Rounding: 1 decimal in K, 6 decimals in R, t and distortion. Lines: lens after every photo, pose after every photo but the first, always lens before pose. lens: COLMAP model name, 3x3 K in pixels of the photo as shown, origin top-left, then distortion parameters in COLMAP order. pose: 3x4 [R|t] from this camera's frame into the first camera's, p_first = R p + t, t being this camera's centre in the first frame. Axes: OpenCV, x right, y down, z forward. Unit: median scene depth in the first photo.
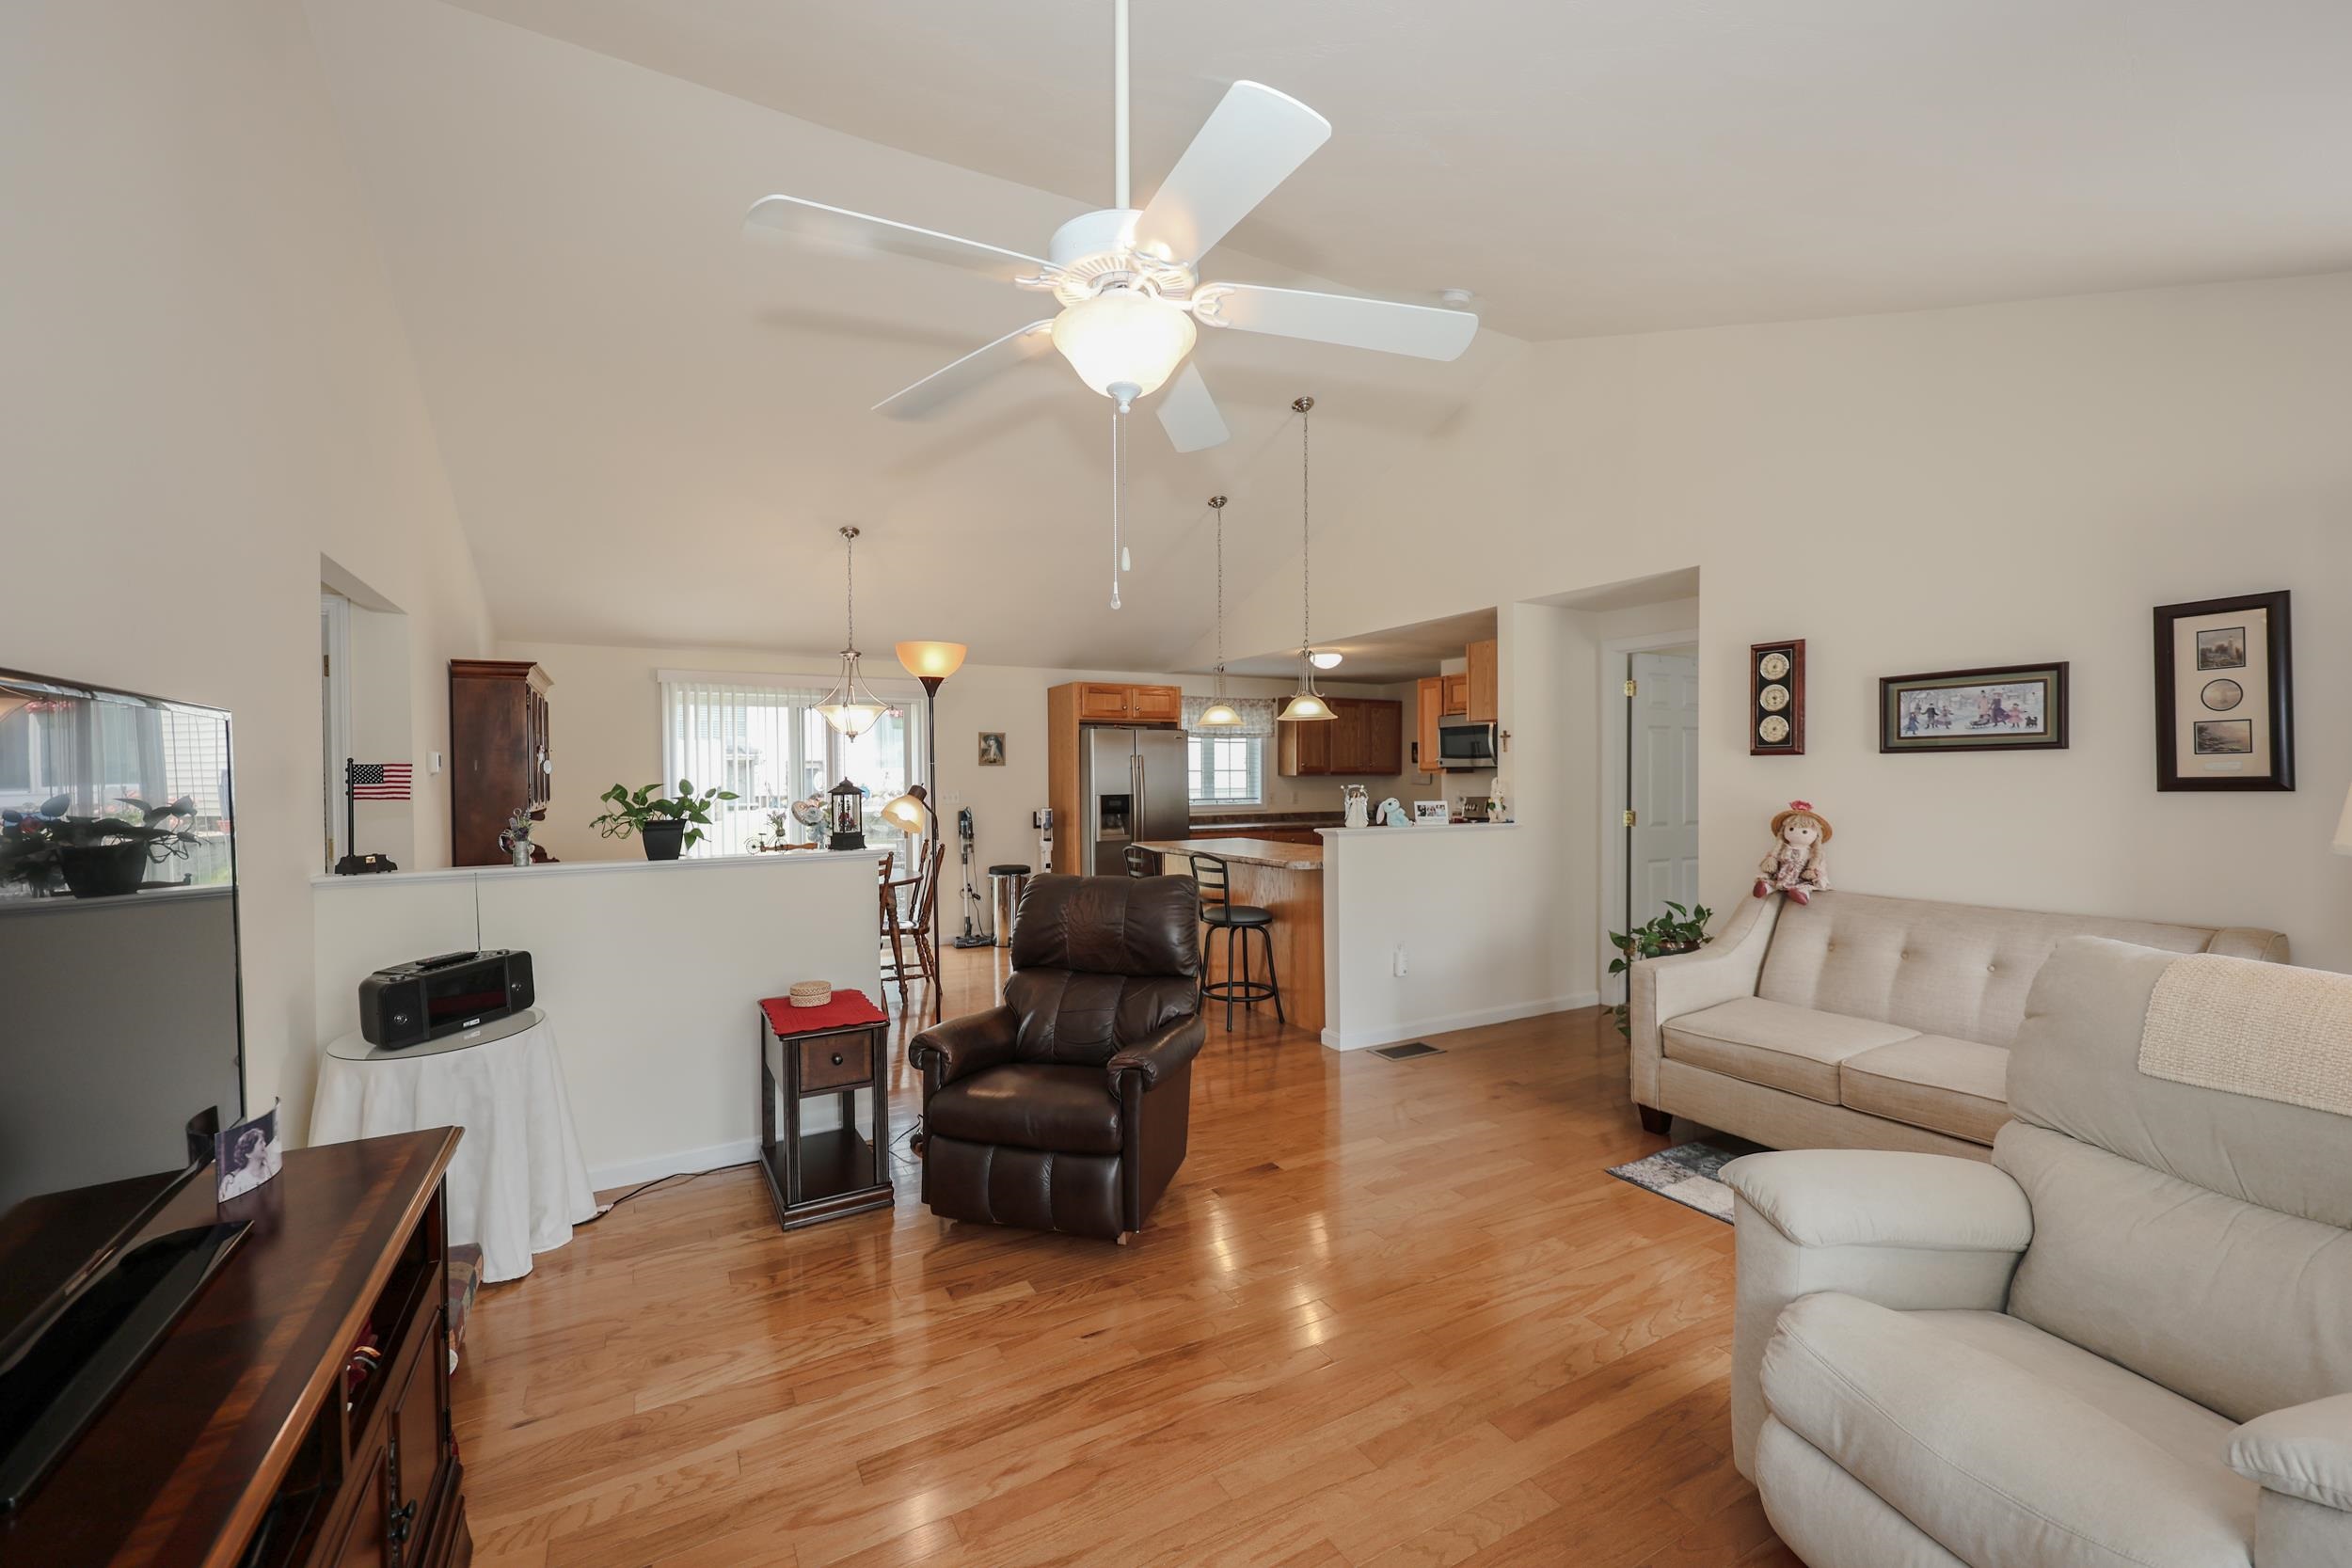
lens RADIAL K [[949.2, 0, 1176.0], [0, 949.2, 784.0], [0, 0, 1]] dist [-0.000555, -0.000069]
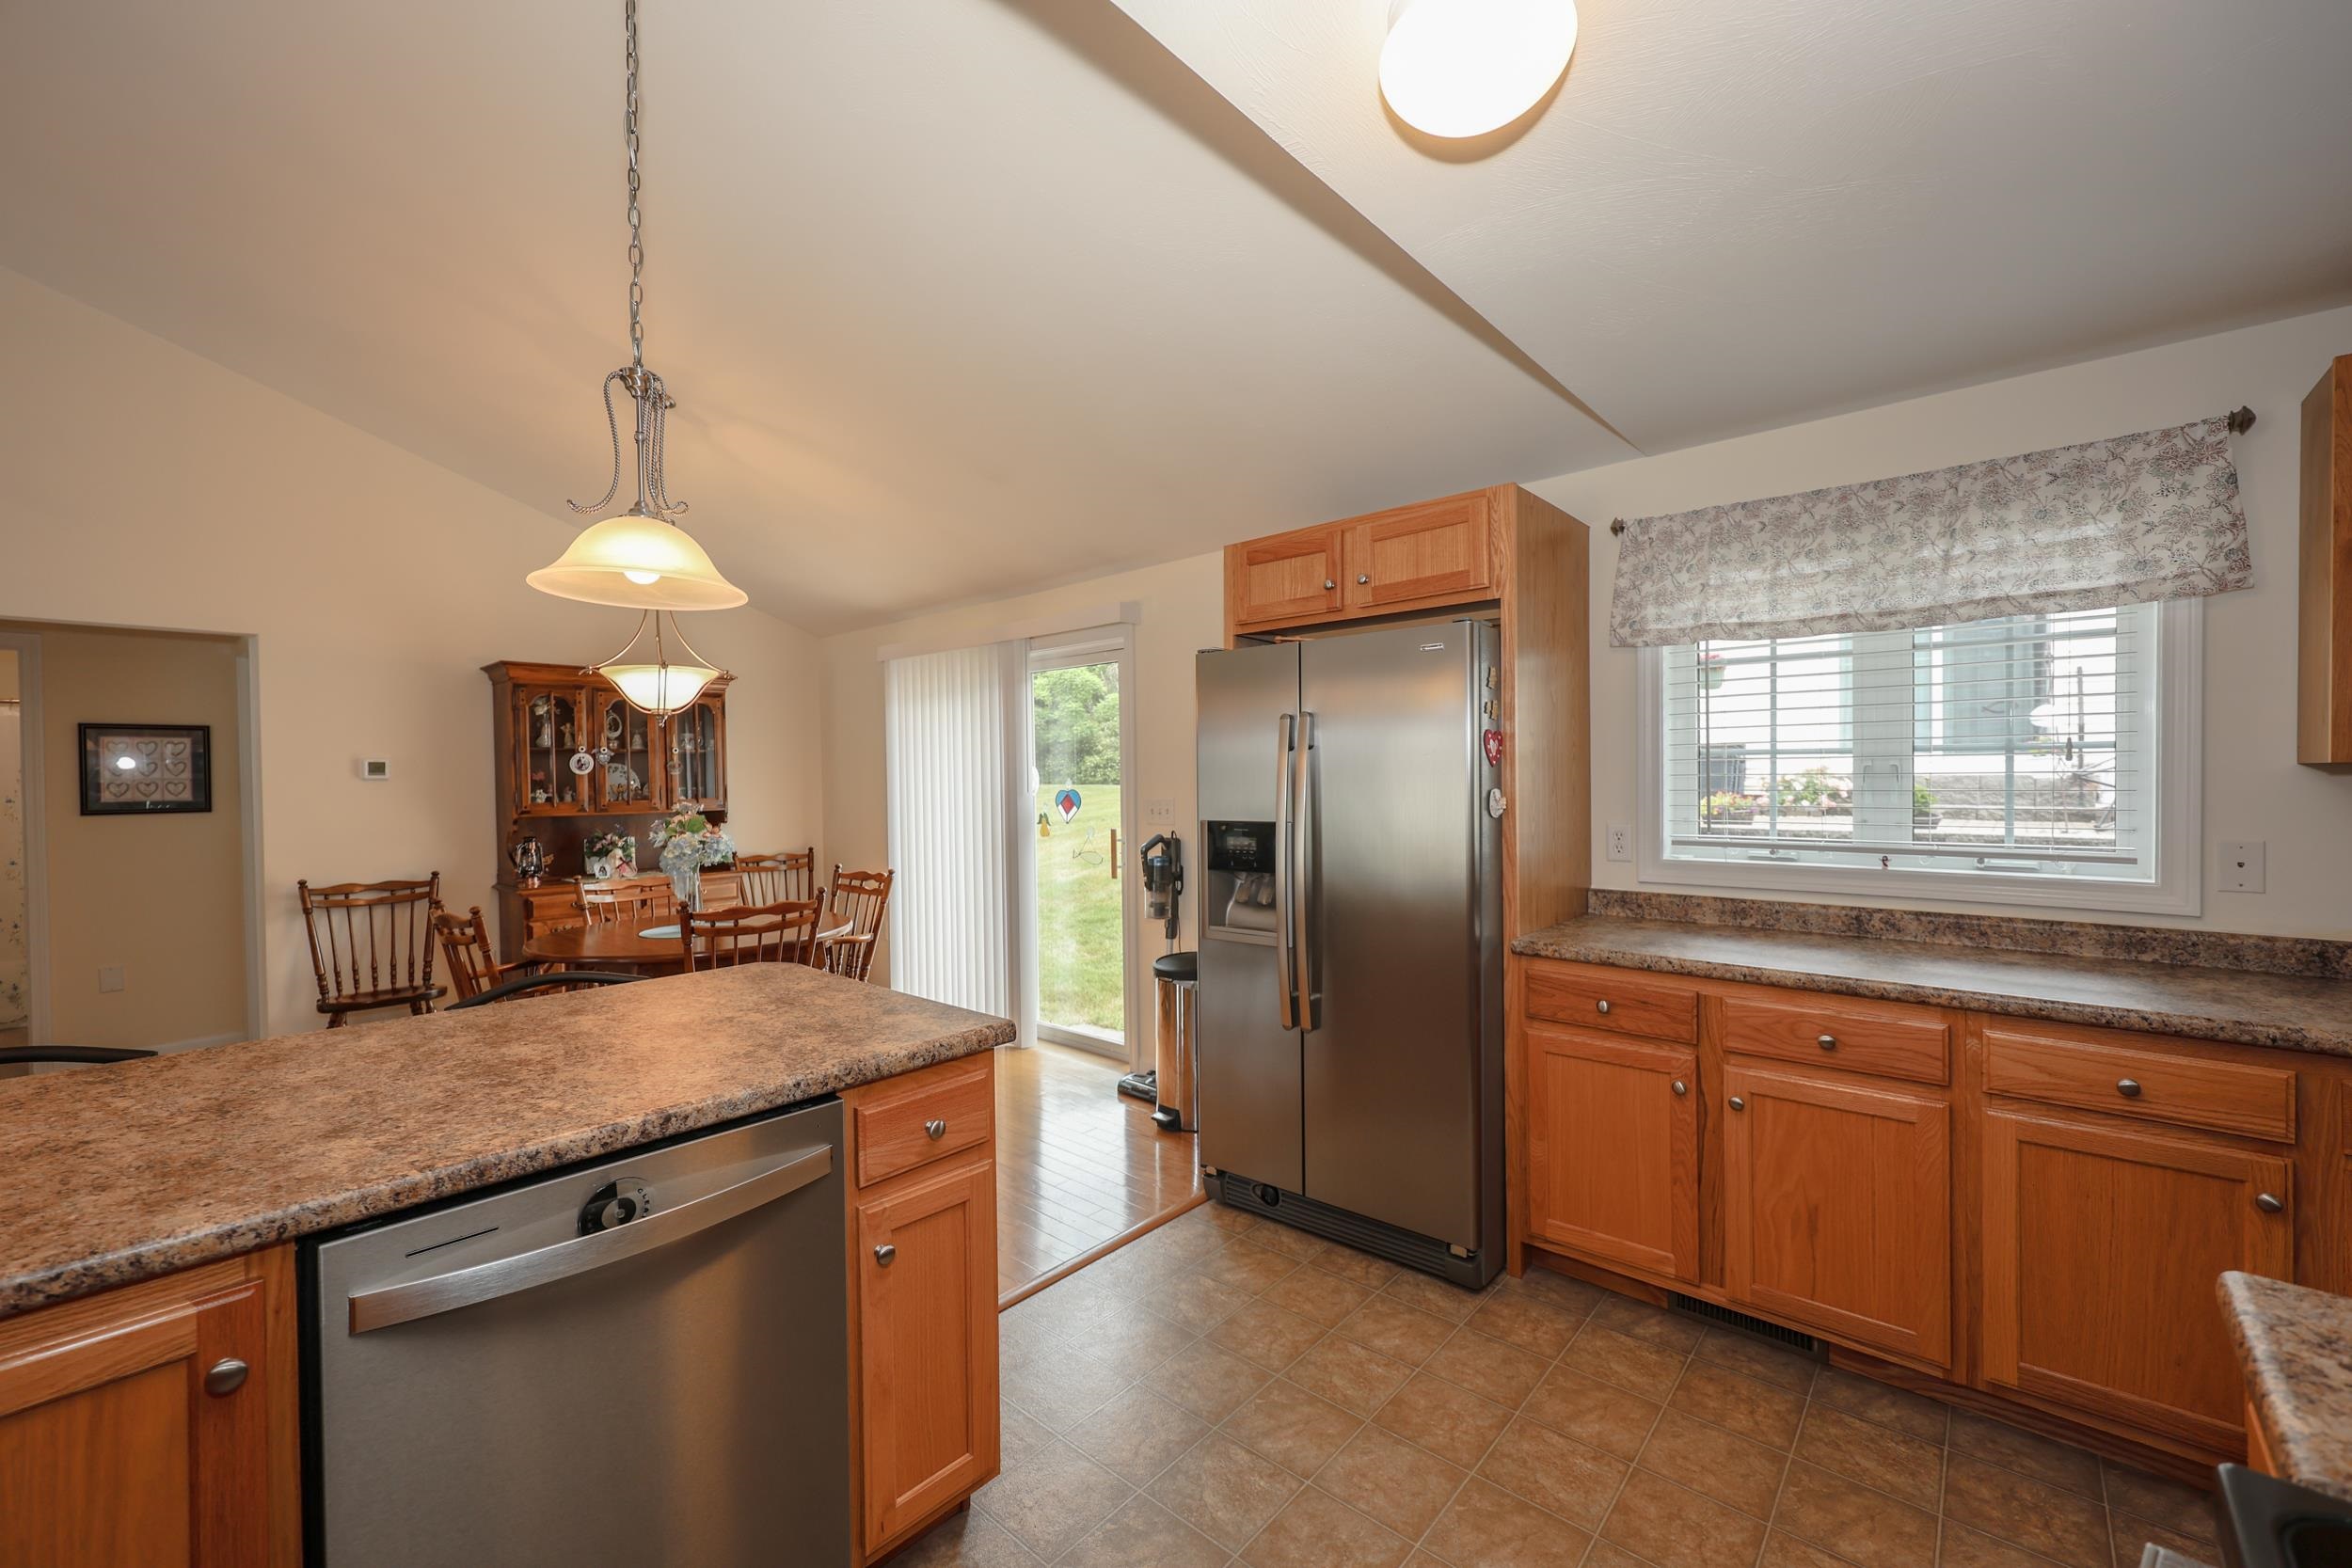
lens RADIAL K [[949.2, 0, 1176.0], [0, 949.2, 784.0], [0, 0, 1]] dist [-0.000555, -0.000069]
pose [[0.325032, 0.014997, -0.945584, 0.274006], [-0.000687, 0.999878, 0.015622, -0.008885], [0.945703, -0.004428, 0.325002, 0.824428]]
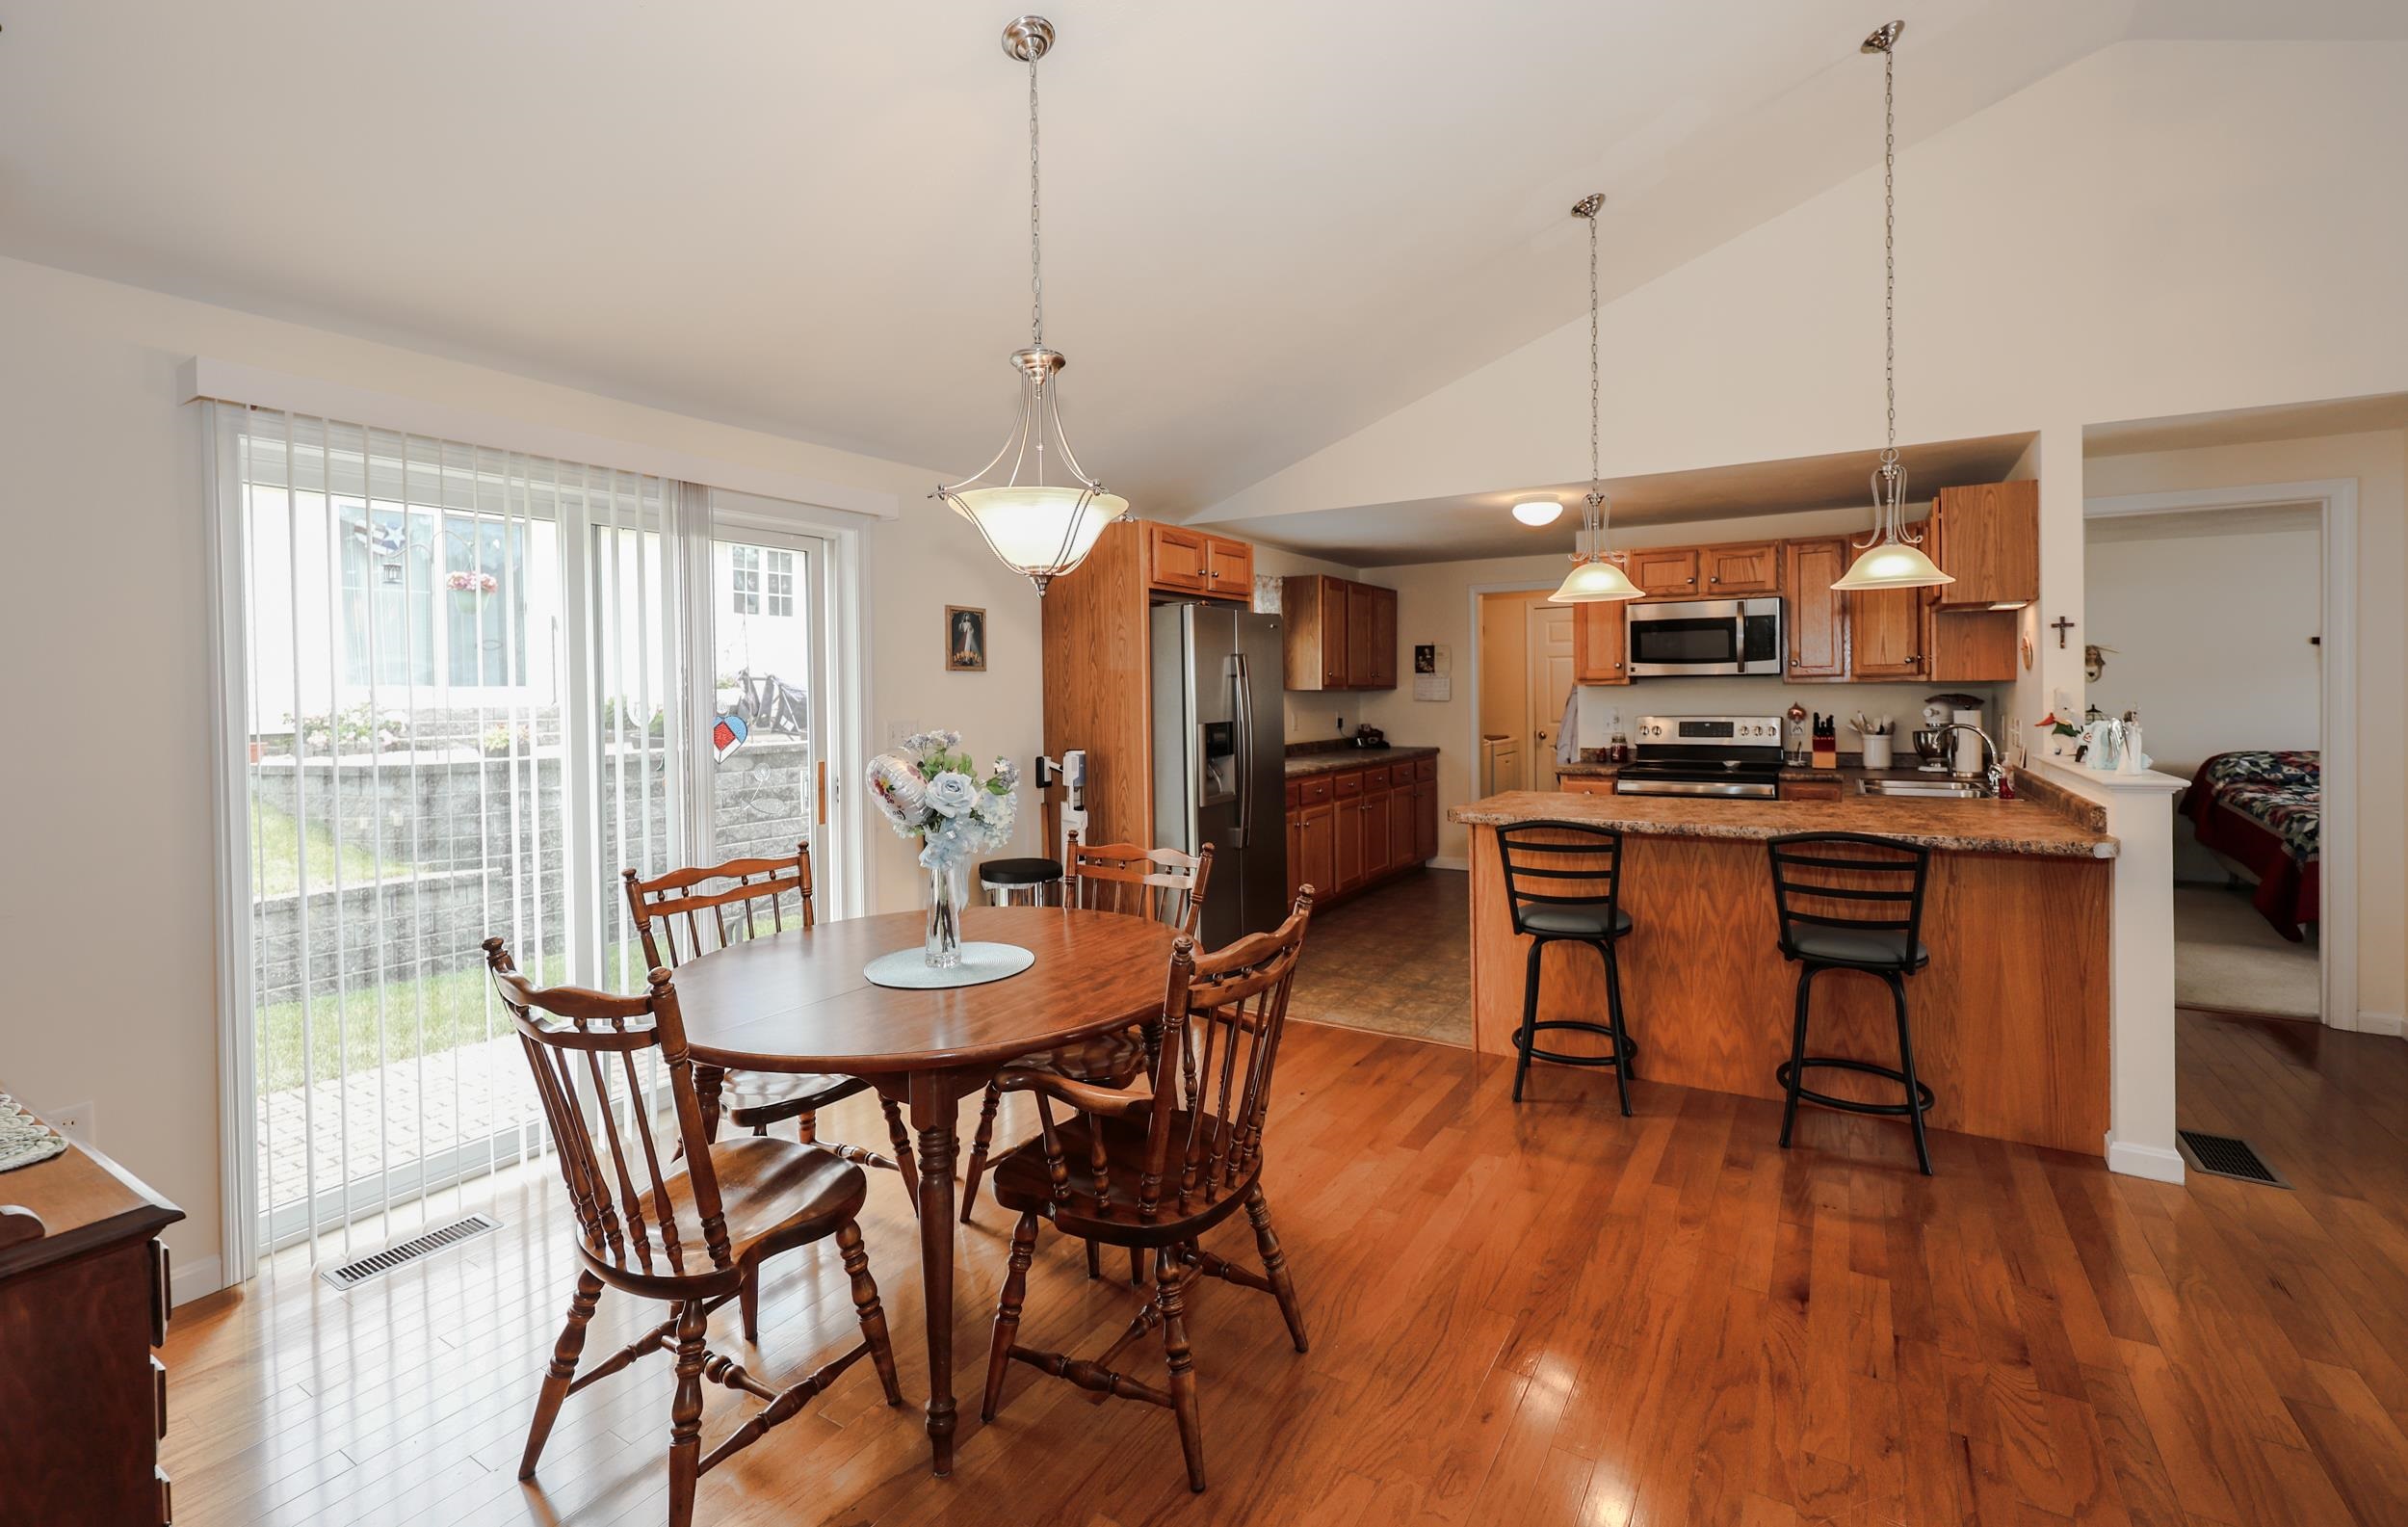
lens RADIAL K [[1019.1, 0, 1226.3], [0, 1019.1, 699.3], [0, 0, 1]] dist [-0.000595, 0.000100]
pose [[0.868886, -0.007096, 0.494961, -0.349570], [0.008783, 0.999961, -0.001081, -0.002058], [-0.494934, 0.005286, 0.868915, 0.454393]]
